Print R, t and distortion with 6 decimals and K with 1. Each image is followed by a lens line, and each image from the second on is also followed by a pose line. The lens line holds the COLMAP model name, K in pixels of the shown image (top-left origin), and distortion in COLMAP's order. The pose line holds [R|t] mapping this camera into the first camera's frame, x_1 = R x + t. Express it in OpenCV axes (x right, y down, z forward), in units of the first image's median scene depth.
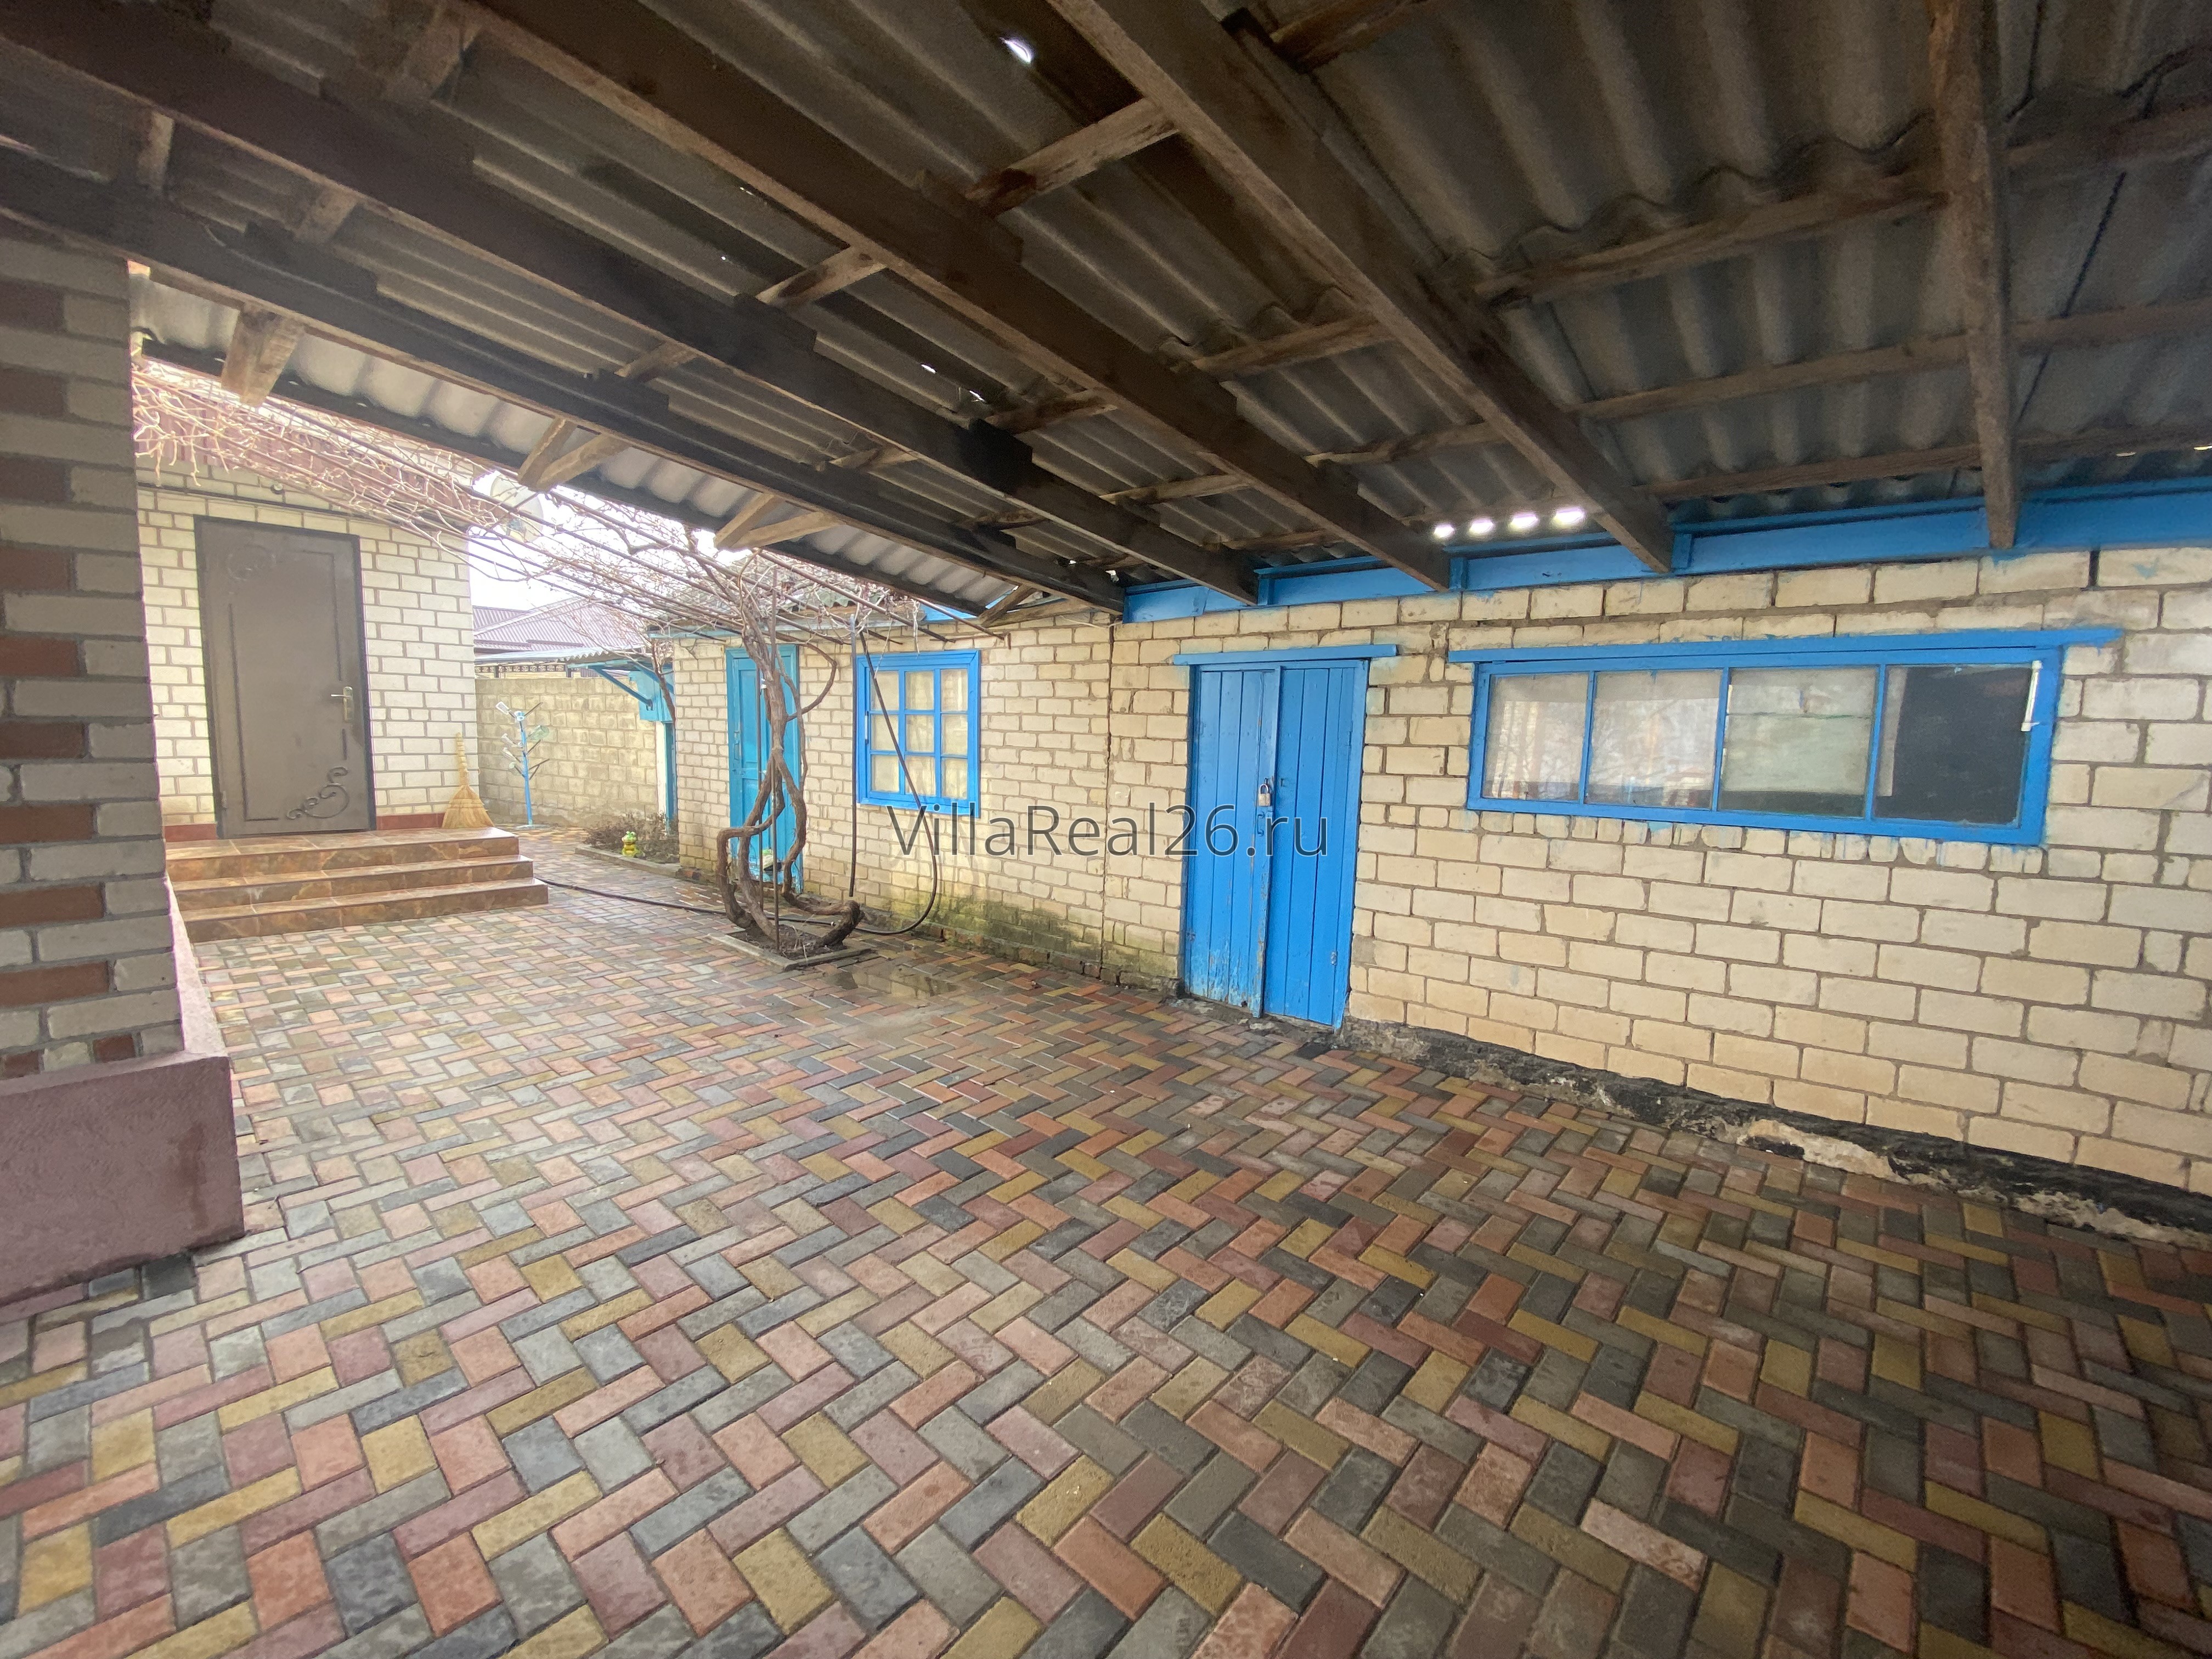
lens RADIAL K [[879.3, 0, 1112.5], [0, 879.3, 826.3], [0, 0, 1]] dist [0.021304, -0.022764]
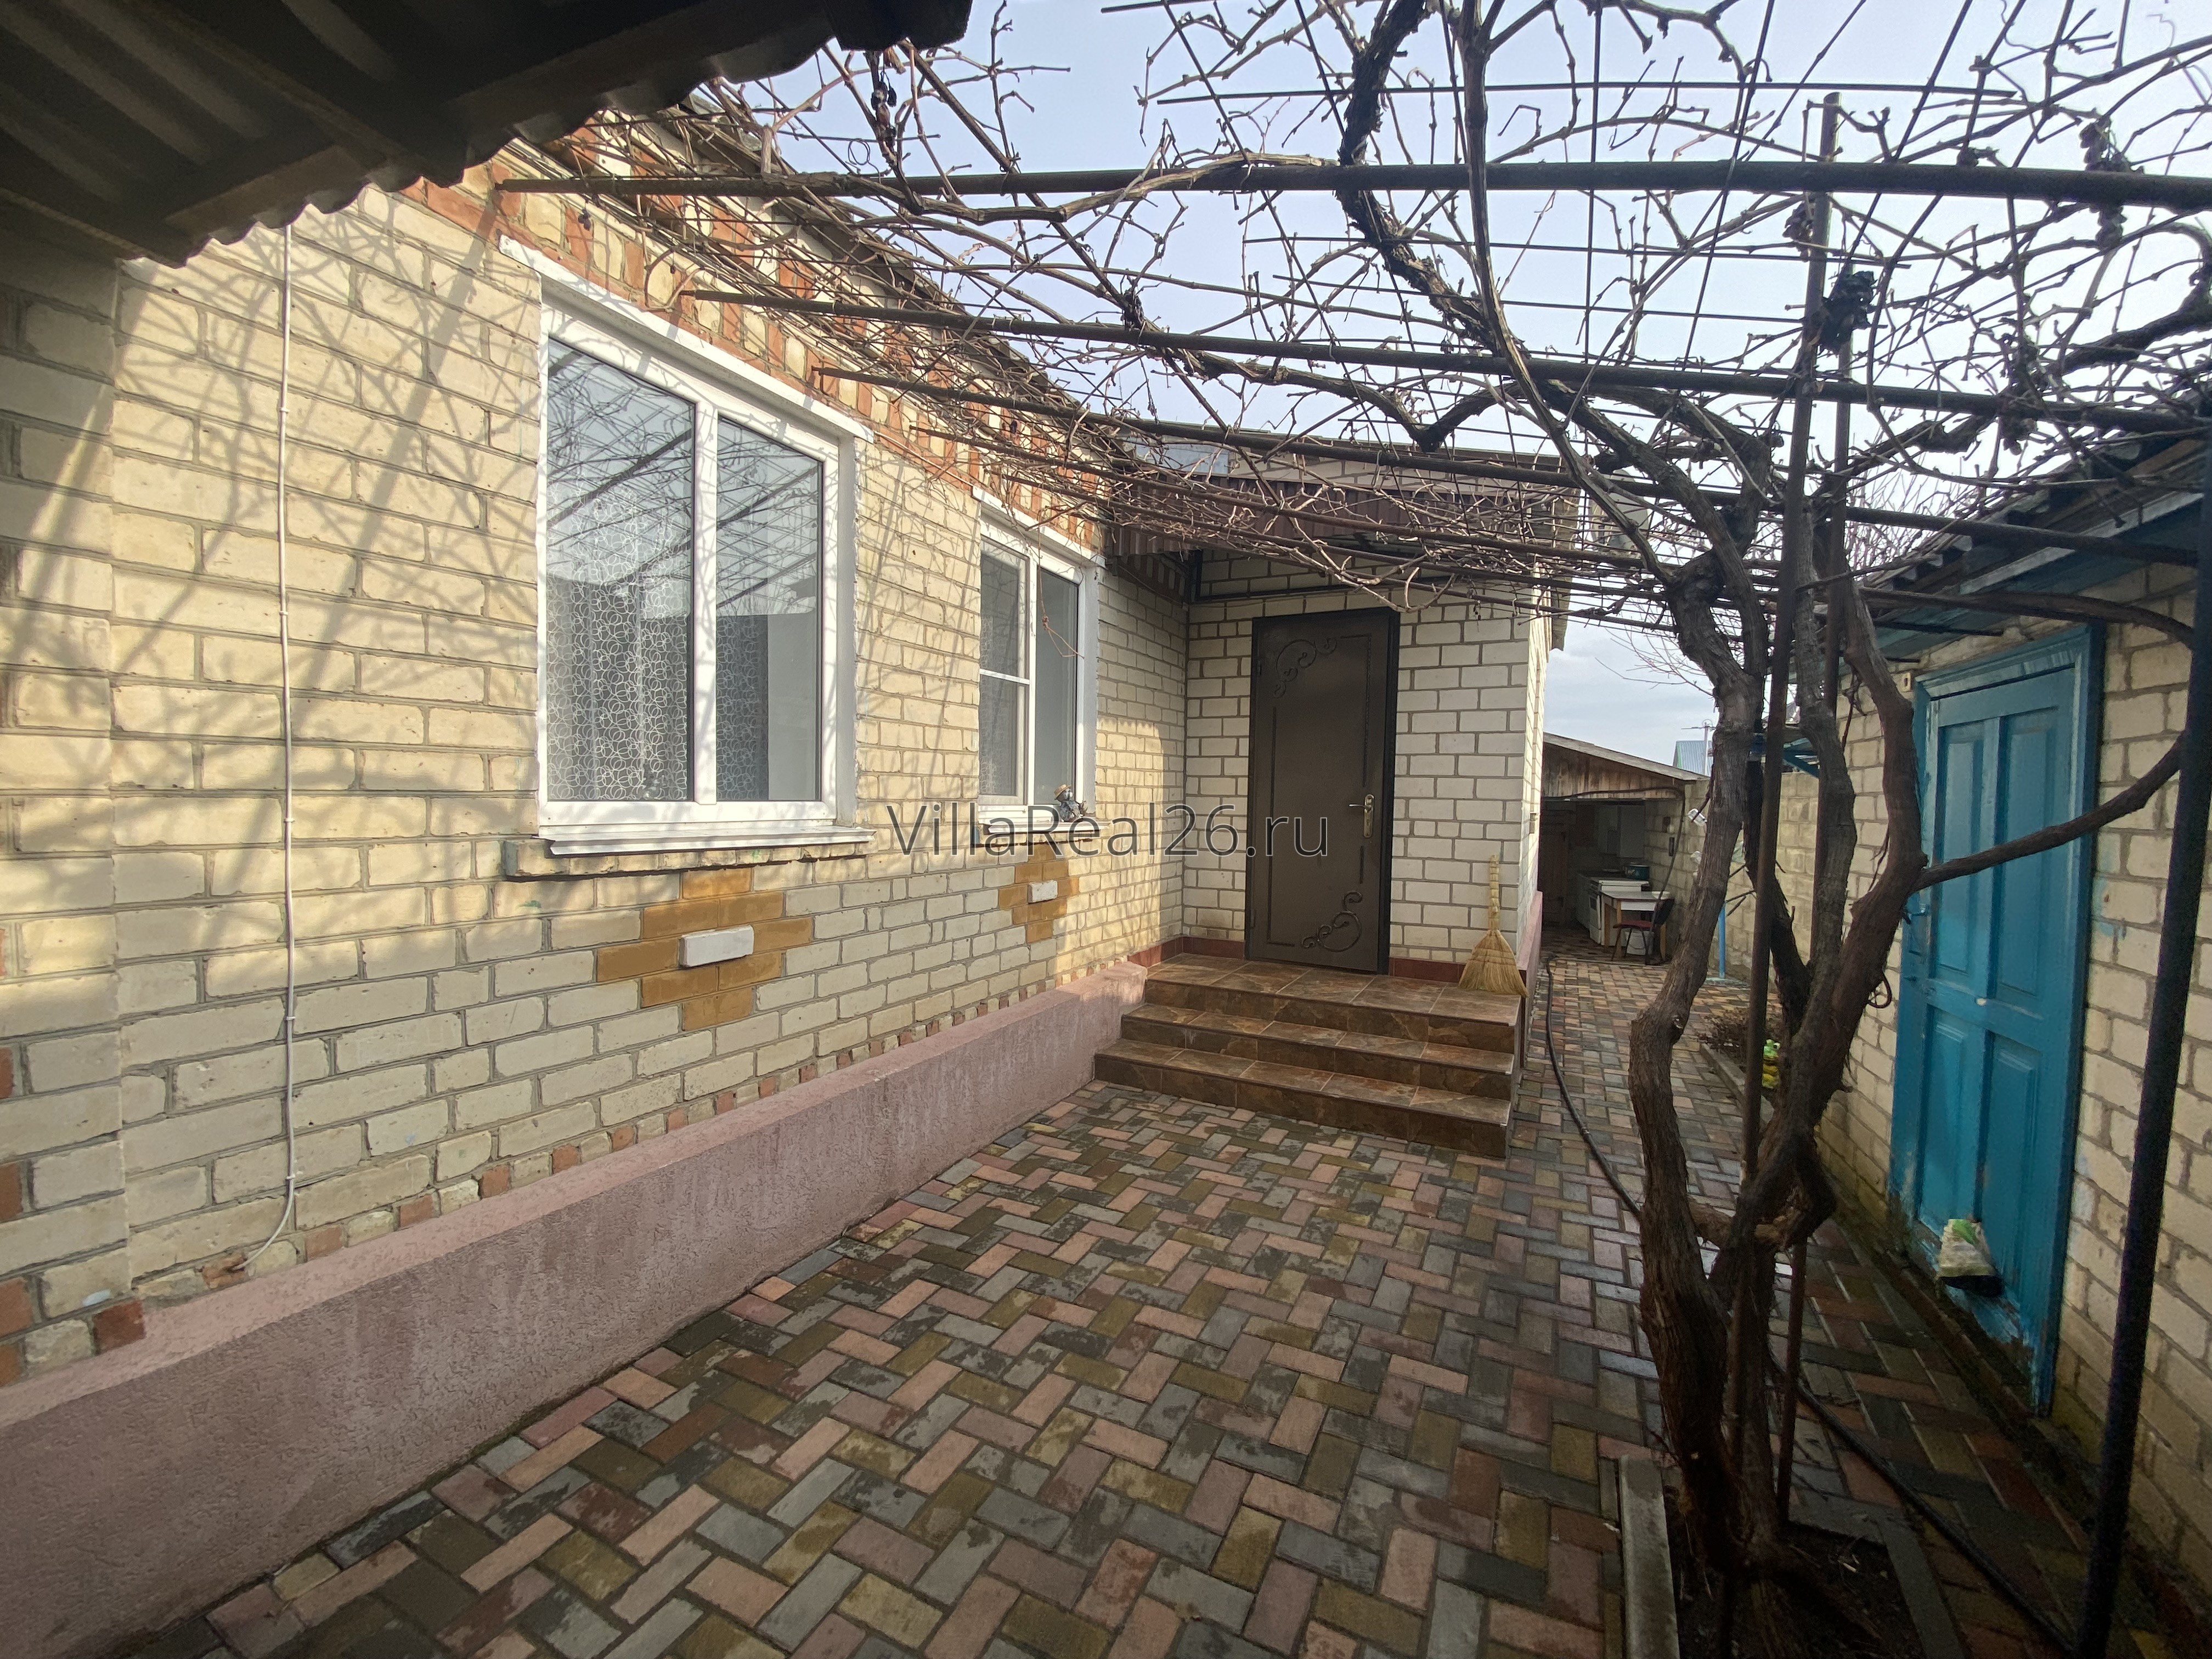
lens RADIAL K [[879.3, 0, 1112.5], [0, 879.3, 826.3], [0, 0, 1]] dist [0.021304, -0.022764]
pose [[0.239263, 0.008967, -0.970913, -0.209794], [-0.121274, 0.992403, -0.020720, -0.125883], [0.963351, 0.122704, 0.238533, 0.875139]]
